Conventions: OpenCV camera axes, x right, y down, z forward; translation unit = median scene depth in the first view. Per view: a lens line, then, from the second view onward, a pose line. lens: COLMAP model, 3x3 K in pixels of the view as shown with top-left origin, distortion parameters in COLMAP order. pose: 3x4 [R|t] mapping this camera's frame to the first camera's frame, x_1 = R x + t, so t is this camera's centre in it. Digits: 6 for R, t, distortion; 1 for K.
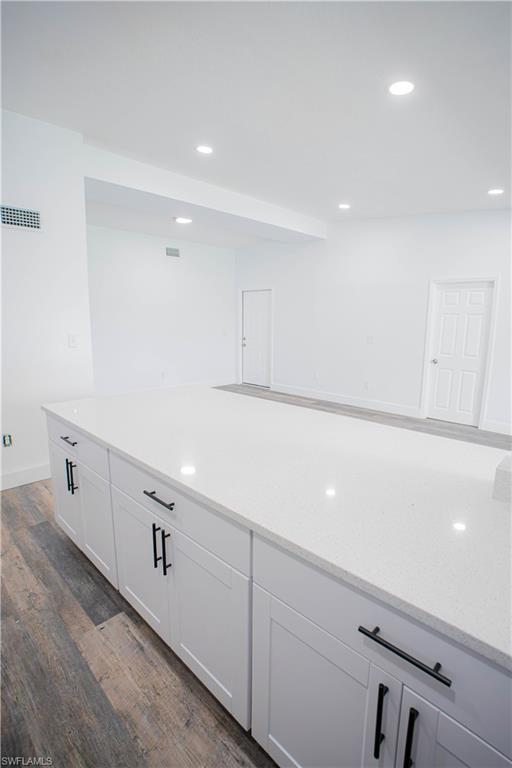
lens RADIAL K [[378.0, 0, 256.2], [0, 378.0, 381.8], [0, 0, 1]] dist [-0.070370, 0.033835]
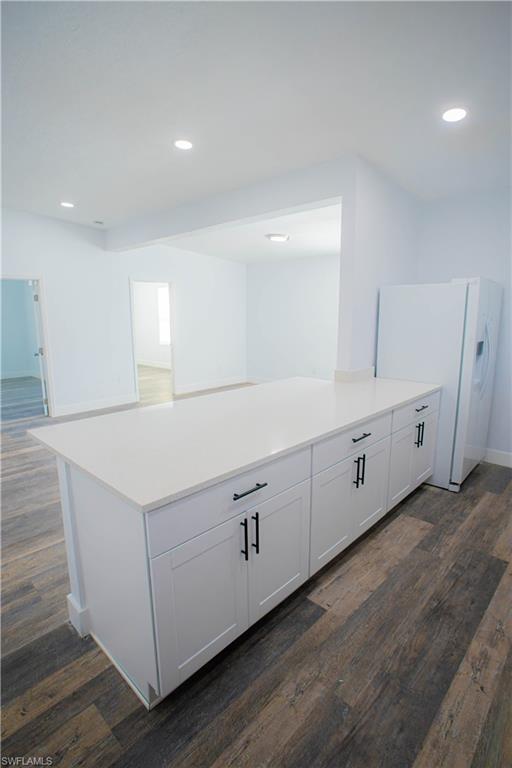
lens RADIAL K [[378.0, 0, 256.2], [0, 378.0, 381.8], [0, 0, 1]] dist [-0.070370, 0.033835]
pose [[0.004468, -0.193991, 0.980993, -1.440464], [0.188144, 0.963646, 0.189704, -0.238919], [-0.982131, 0.183721, 0.040803, 1.087306]]
